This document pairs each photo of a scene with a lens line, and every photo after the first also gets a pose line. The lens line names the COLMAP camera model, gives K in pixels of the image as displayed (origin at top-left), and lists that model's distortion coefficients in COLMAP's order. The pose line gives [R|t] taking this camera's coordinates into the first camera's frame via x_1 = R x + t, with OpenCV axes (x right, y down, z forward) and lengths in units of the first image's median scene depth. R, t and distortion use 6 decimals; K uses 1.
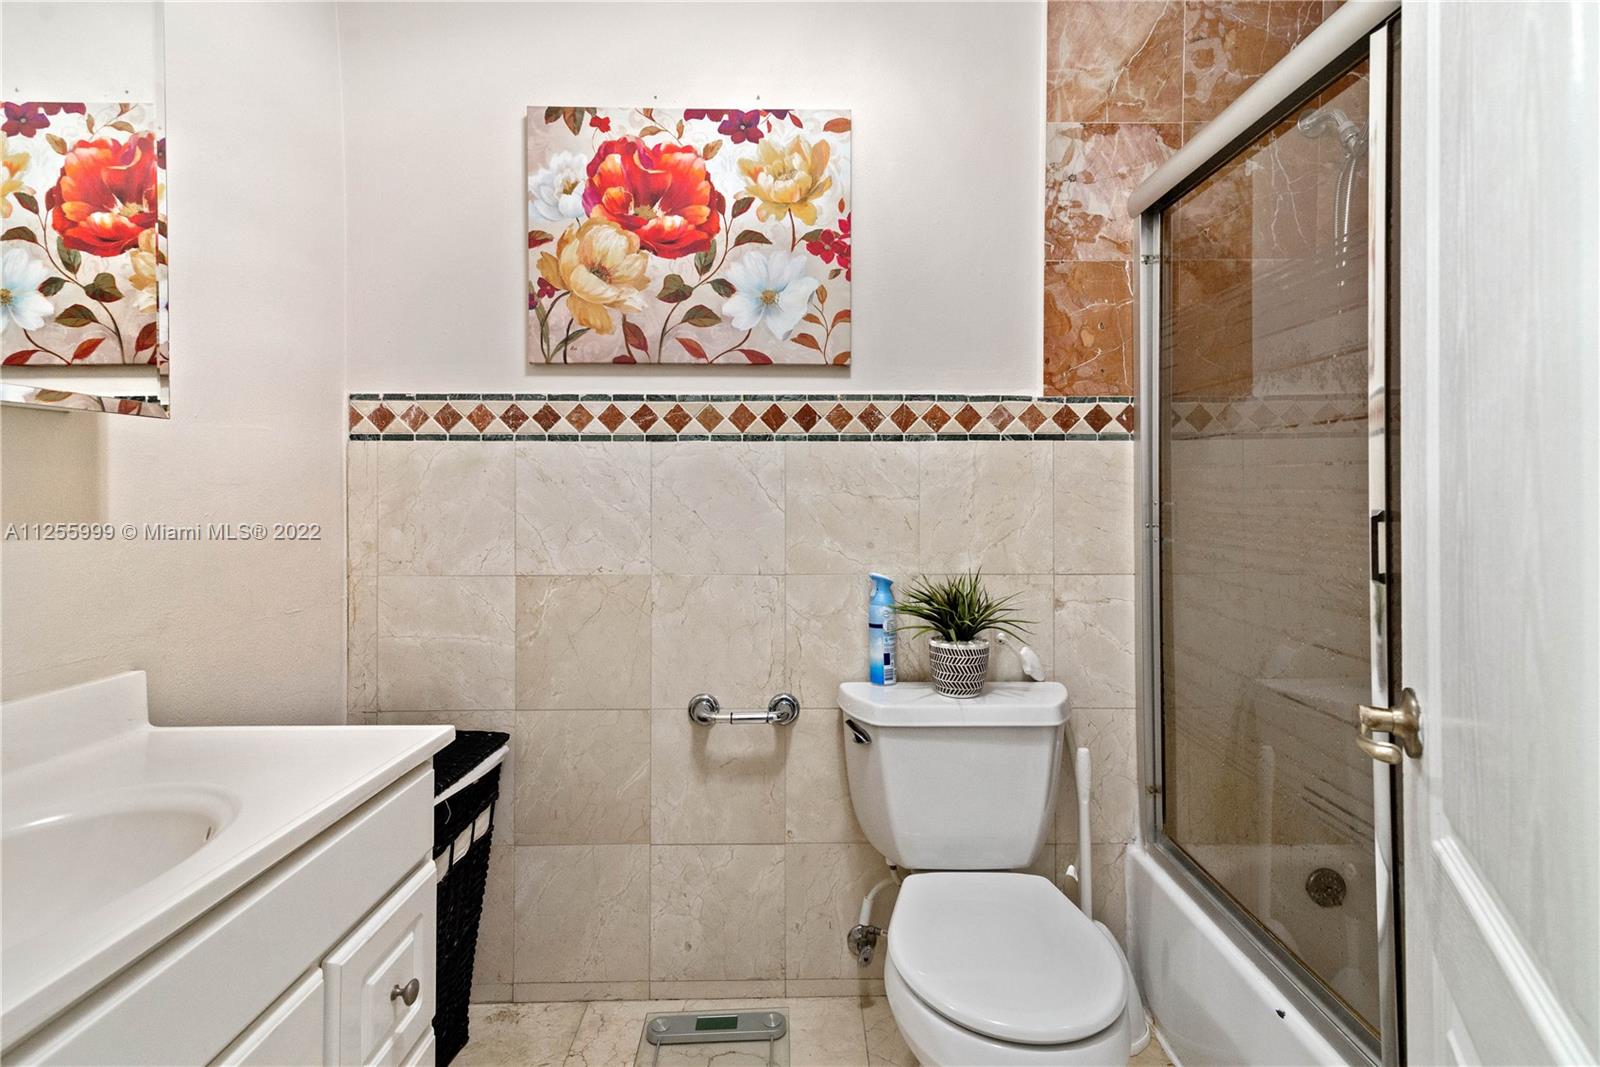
lens RADIAL K [[757.0, 0, 804.0], [0, 757.0, 530.9], [0, 0, 1]] dist [0.019186, -0.001237]
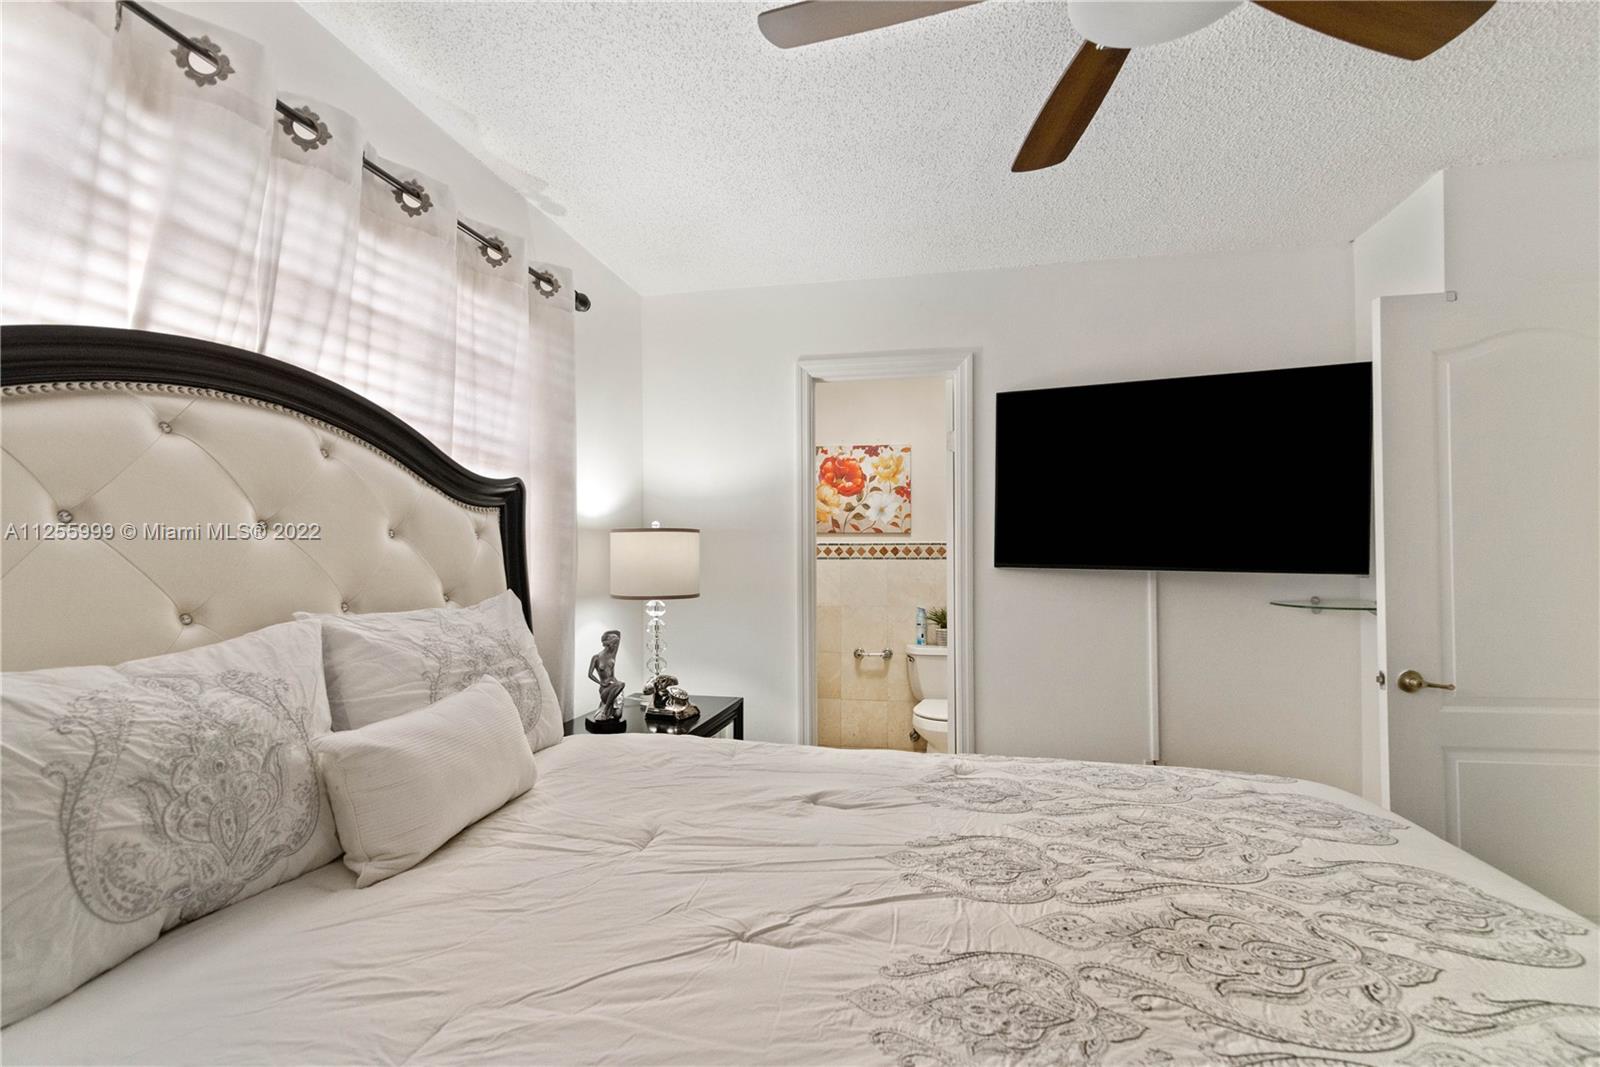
lens RADIAL K [[757.0, 0, 794.3], [0, 757.0, 541.9], [0, 0, 1]] dist [0.019186, -0.001237]
pose [[0.981115, -0.003130, -0.193399, 0.183359], [-0.001519, 0.999714, -0.023882, -0.116195], [0.193419, 0.023725, 0.980829, -1.882235]]
